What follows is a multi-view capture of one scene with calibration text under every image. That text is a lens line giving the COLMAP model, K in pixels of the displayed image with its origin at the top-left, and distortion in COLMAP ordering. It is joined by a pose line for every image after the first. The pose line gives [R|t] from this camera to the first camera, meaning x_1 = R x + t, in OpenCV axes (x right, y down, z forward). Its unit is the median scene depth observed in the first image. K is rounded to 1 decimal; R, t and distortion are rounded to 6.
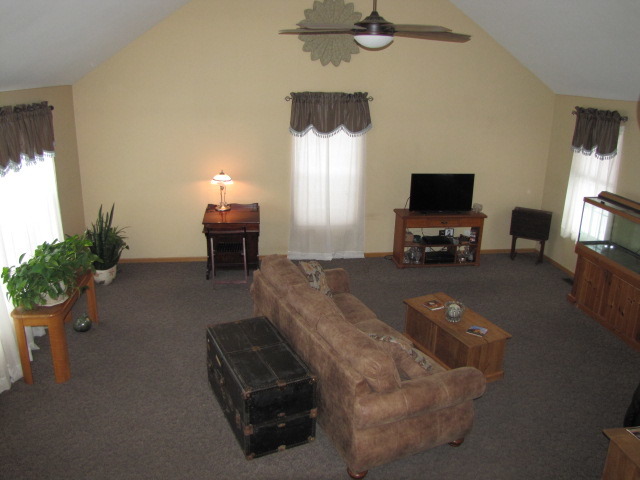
lens RADIAL K [[537.7, 0, 315.3], [0, 537.7, 234.5], [0, 0, 1]] dist [-0.175802, 0.139904]
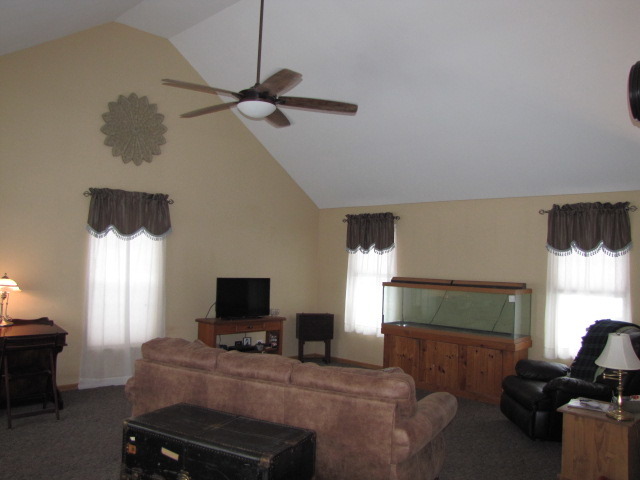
lens RADIAL K [[537.7, 0, 324.9], [0, 537.7, 231.3], [0, 0, 1]] dist [-0.175802, 0.139904]
pose [[0.782942, 0.037452, 0.620967, -0.271510], [0.171254, 0.946643, -0.273018, 0.104232], [-0.598059, 0.320100, 0.734753, 0.147768]]
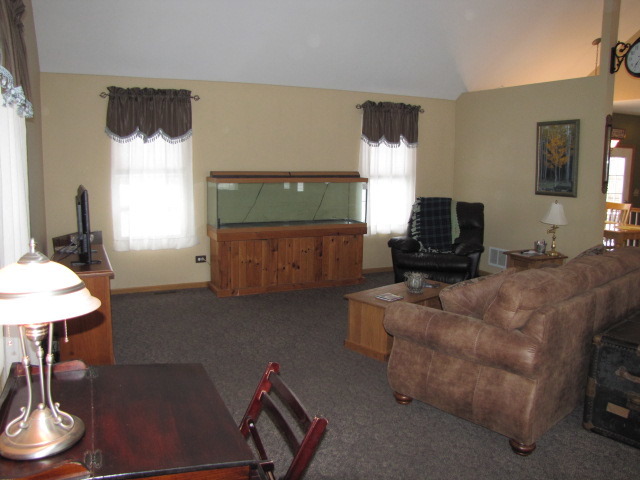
lens RADIAL K [[537.7, 0, 322.9], [0, 537.7, 241.4], [0, 0, 1]] dist [-0.175802, 0.139904]
pose [[-0.310612, -0.174627, 0.934359, -0.378330], [0.262248, 0.929085, 0.260821, -0.143031], [-0.913645, 0.326048, -0.242789, 0.936716]]
